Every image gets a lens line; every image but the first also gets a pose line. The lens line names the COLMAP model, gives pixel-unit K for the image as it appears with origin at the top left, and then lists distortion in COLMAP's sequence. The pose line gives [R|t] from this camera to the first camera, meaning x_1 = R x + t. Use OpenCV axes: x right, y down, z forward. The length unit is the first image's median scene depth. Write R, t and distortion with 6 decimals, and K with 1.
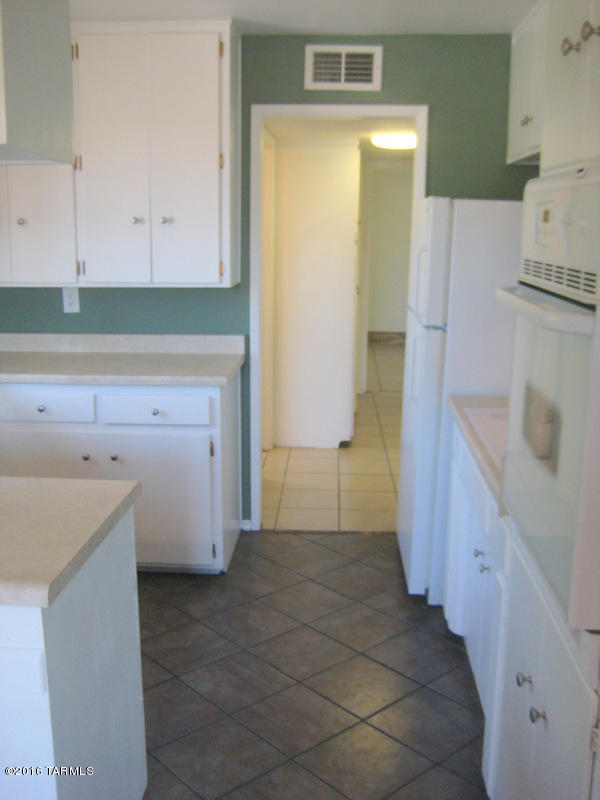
lens RADIAL K [[826.5, 0, 298.6], [0, 826.5, 416.2], [0, 0, 1]] dist [-0.098627, 0.029292]
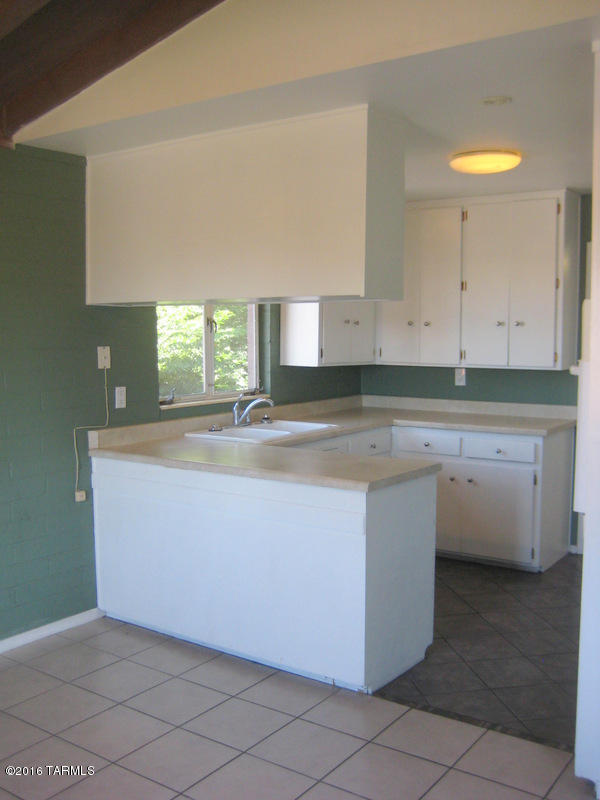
lens RADIAL K [[826.5, 0, 298.6], [0, 826.5, 416.2], [0, 0, 1]] dist [-0.098627, 0.029292]
pose [[0.845527, 0.047735, -0.531795, 0.298825], [-0.109248, 0.990391, -0.084799, 0.095129], [0.522637, 0.129797, 0.842617, -0.431364]]
